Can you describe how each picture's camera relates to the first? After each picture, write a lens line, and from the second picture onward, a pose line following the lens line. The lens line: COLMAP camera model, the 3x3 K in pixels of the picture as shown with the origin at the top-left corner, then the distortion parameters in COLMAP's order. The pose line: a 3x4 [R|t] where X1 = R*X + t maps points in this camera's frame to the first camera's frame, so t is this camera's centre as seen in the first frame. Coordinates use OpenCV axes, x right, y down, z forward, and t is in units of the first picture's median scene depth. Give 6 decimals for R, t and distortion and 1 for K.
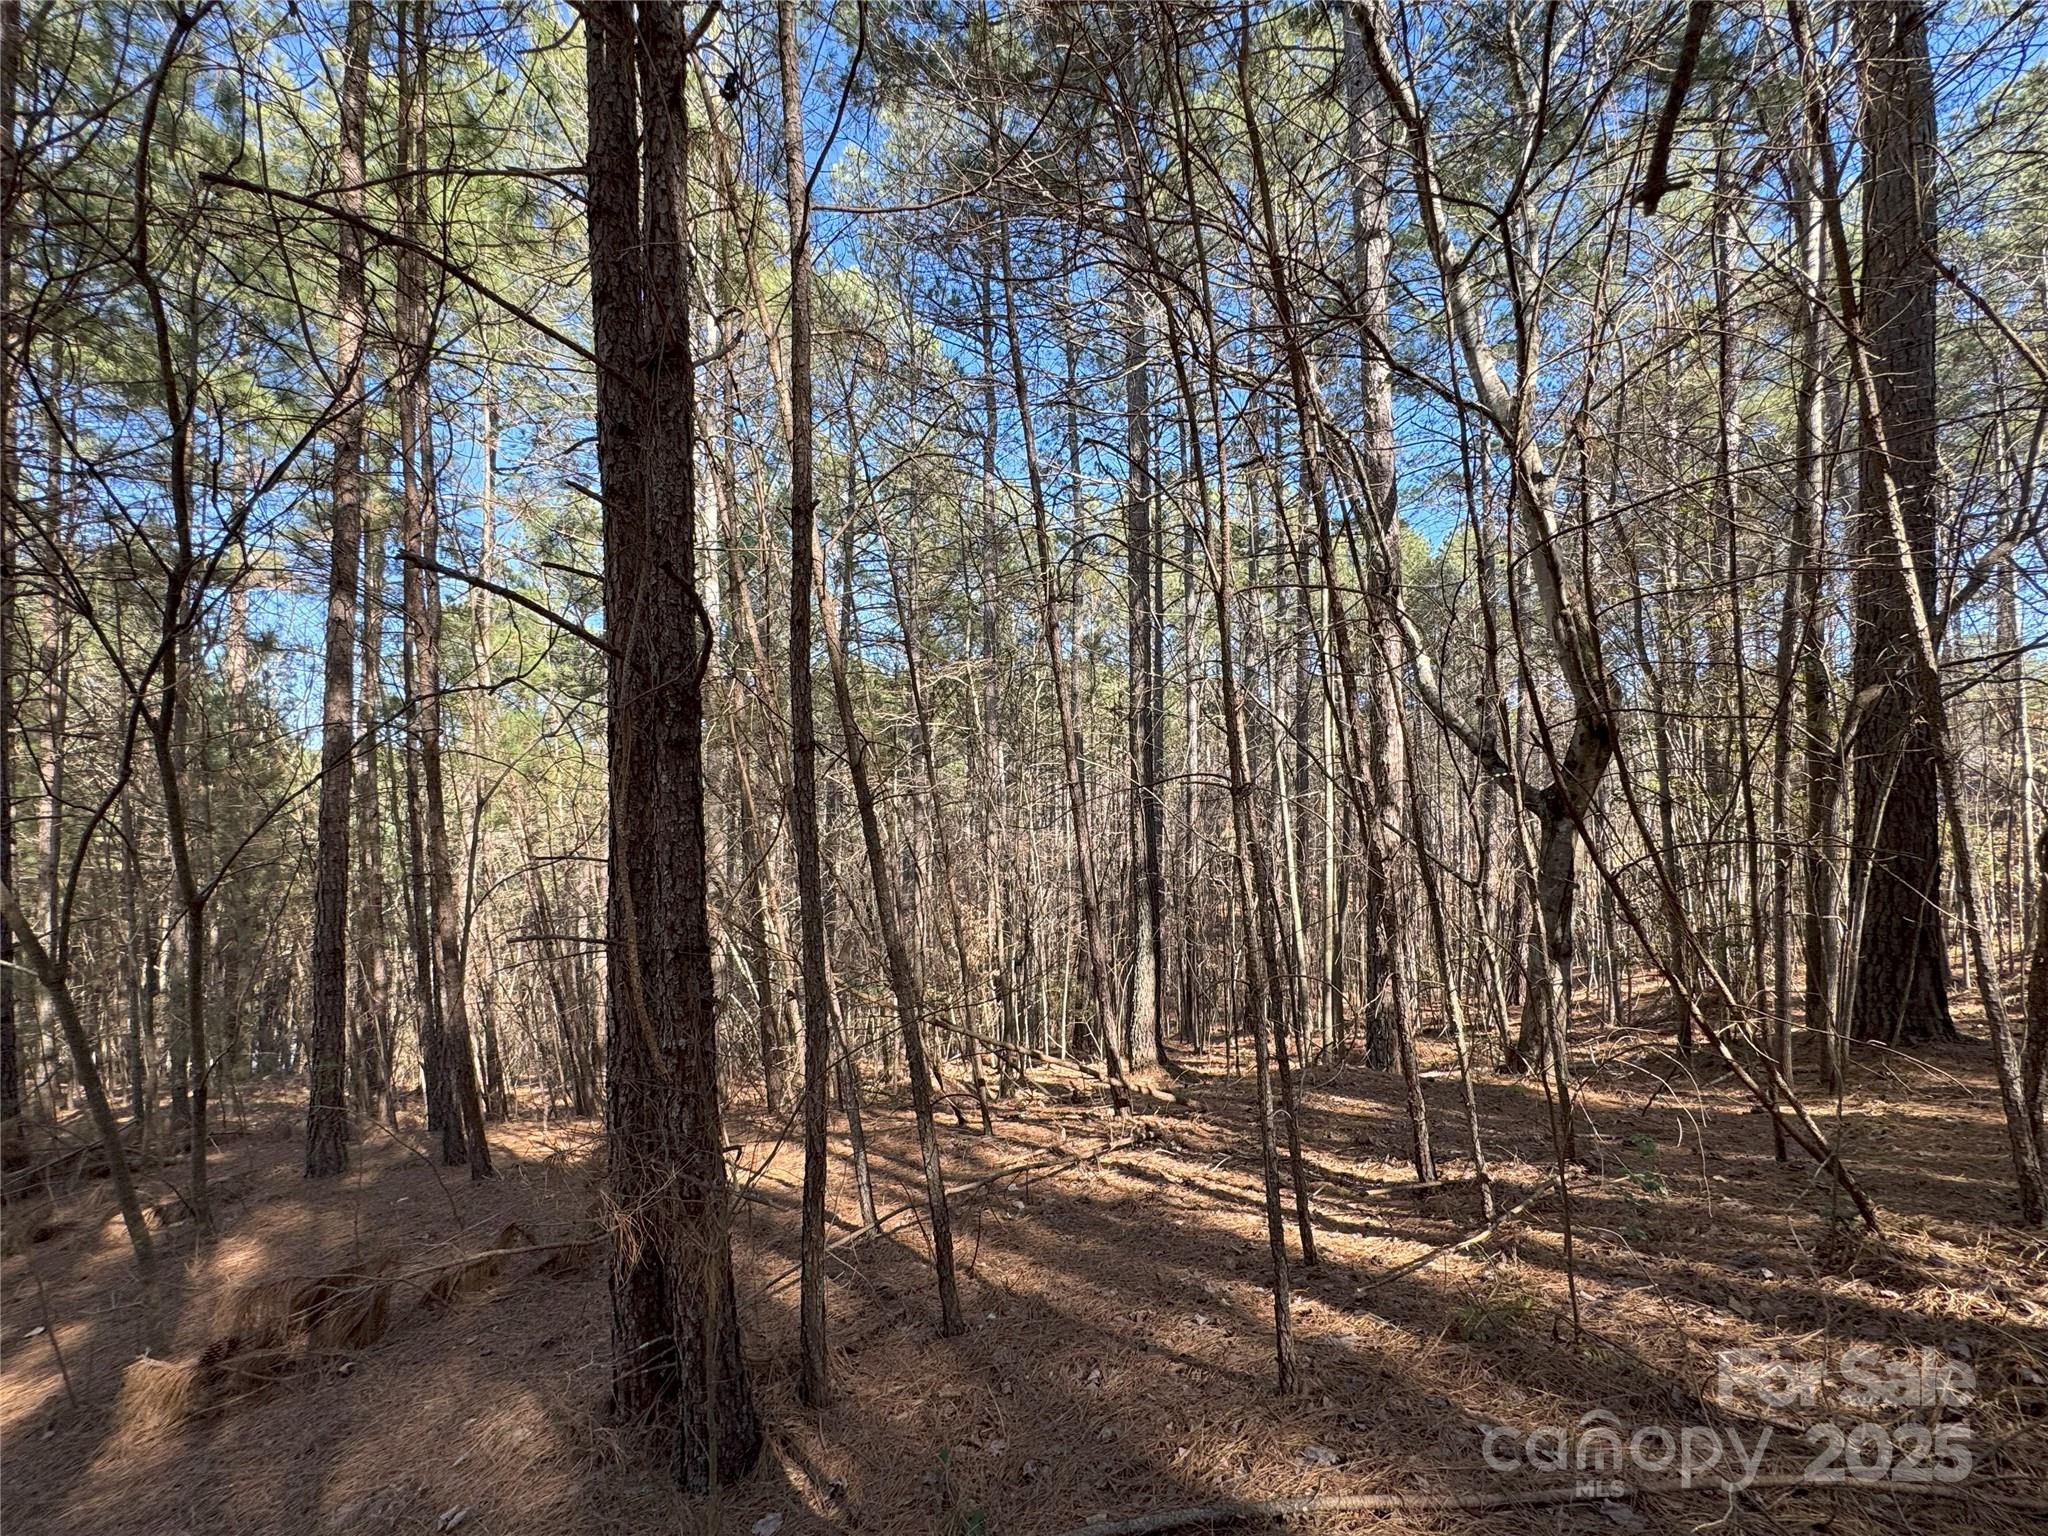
lens RADIAL K [[815.7, 0, 1024.0], [0, 815.7, 768.0], [0, 0, 1]] dist [0.000578, 0.000016]
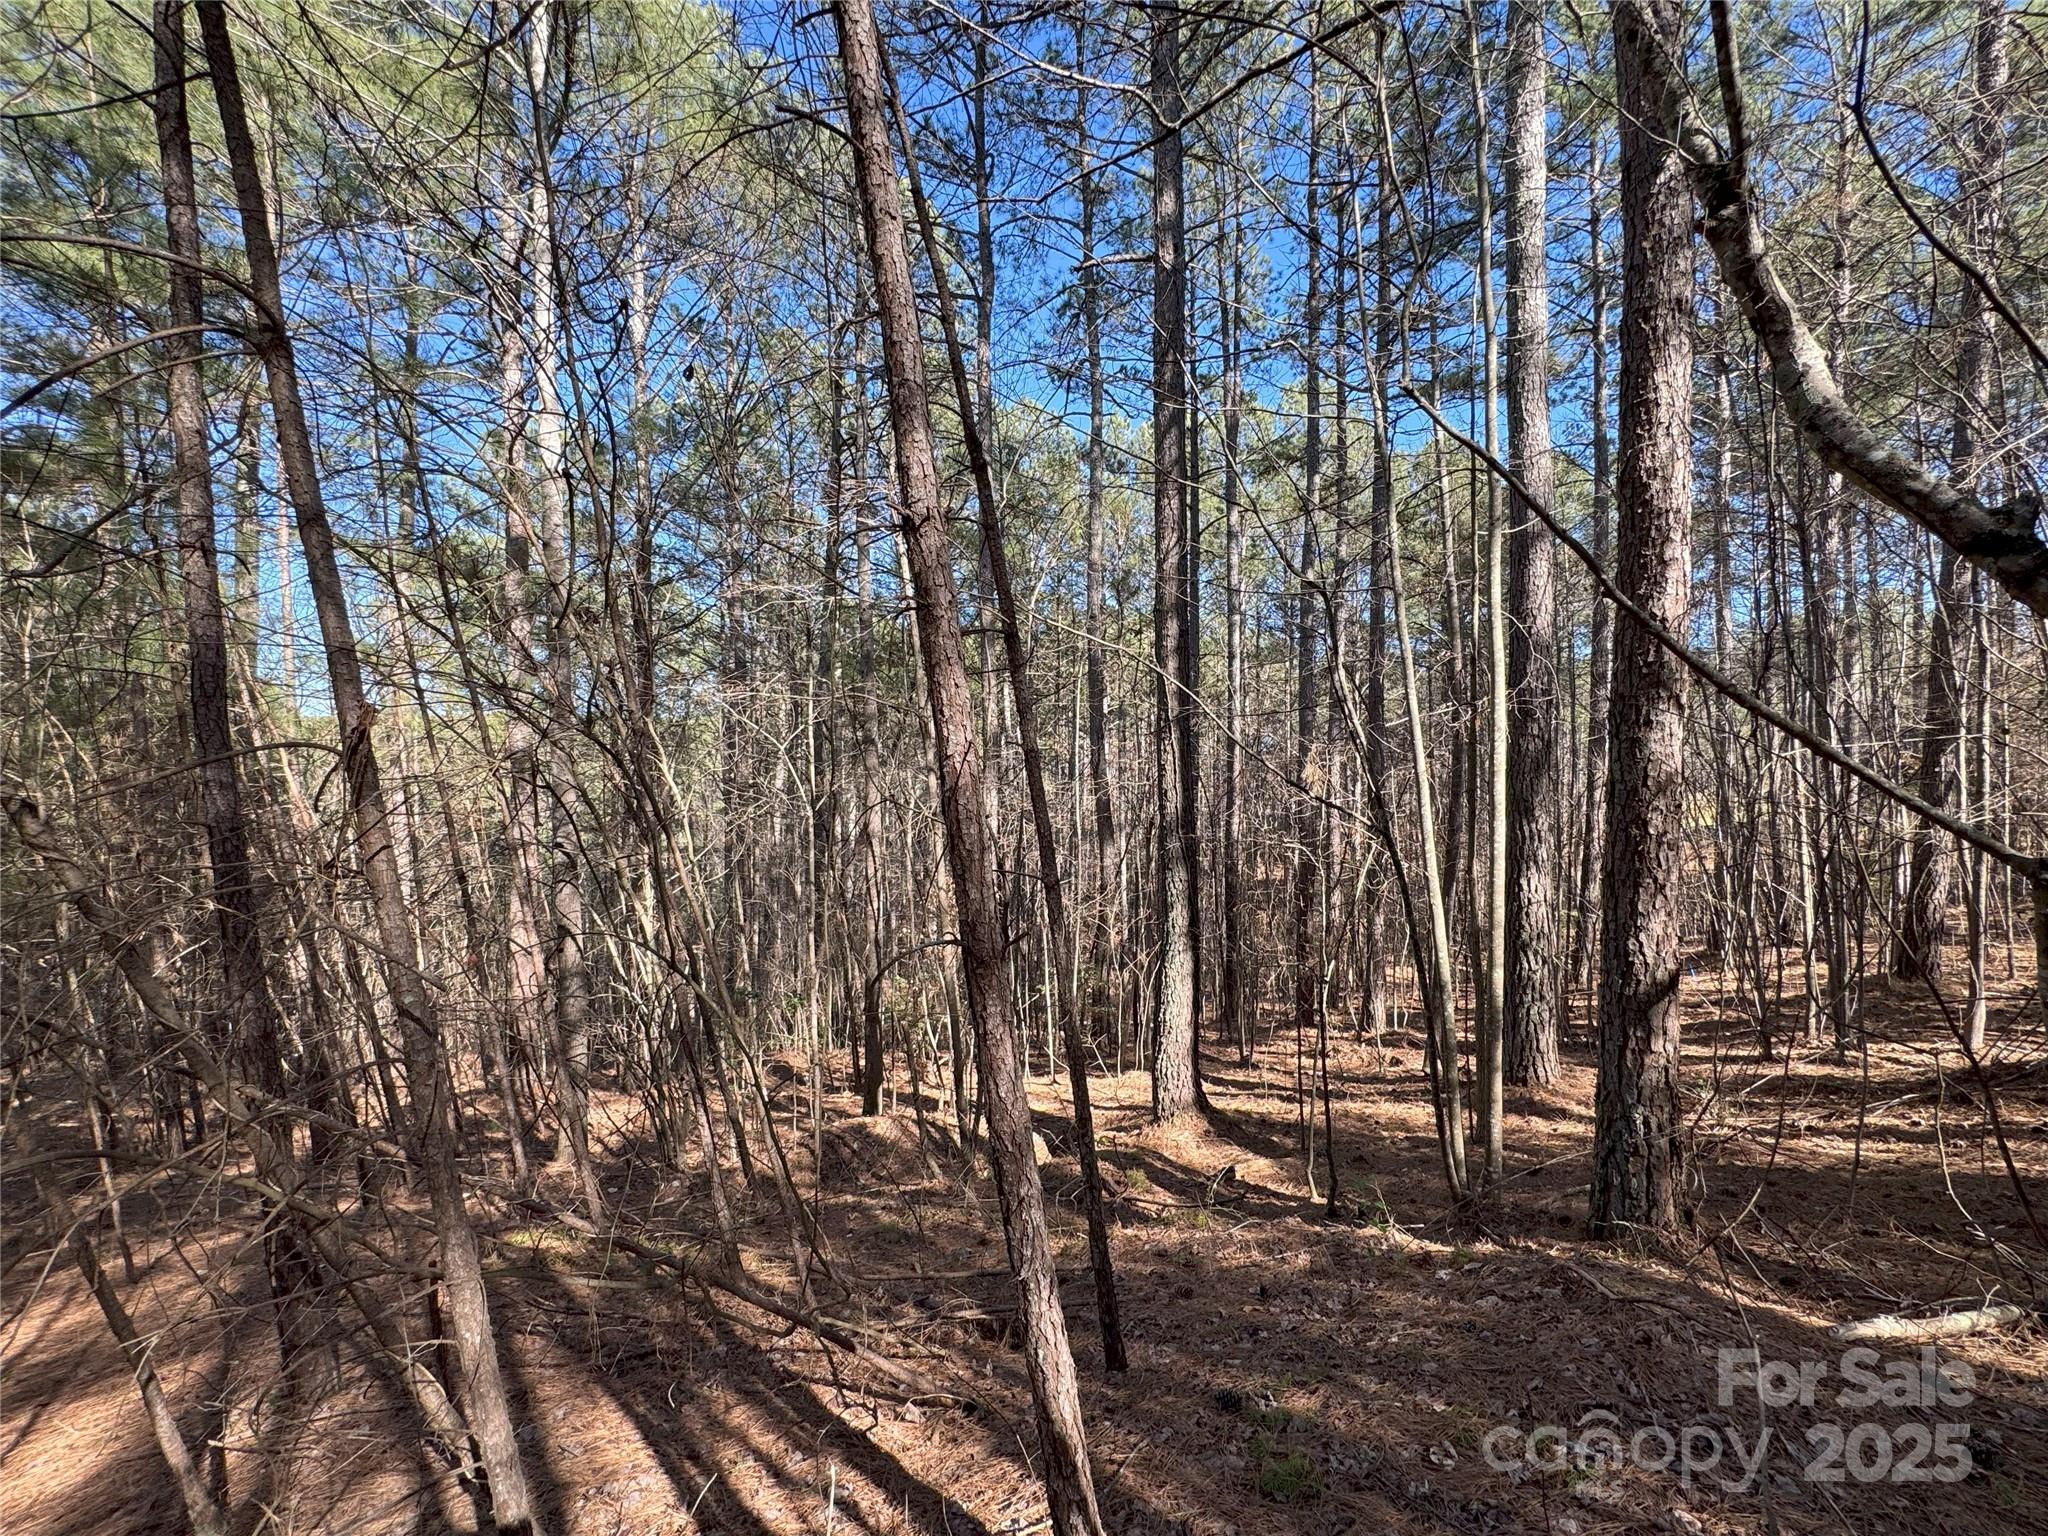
lens RADIAL K [[822.8, 0, 1024.0], [0, 822.8, 768.0], [0, 0, 1]] dist [0.000436, 0.000104]
pose [[0.999302, -0.004354, -0.037094, 0.041146], [0.006042, 0.998945, 0.045529, 0.037438], [0.036857, -0.045721, 0.998274, 0.282725]]
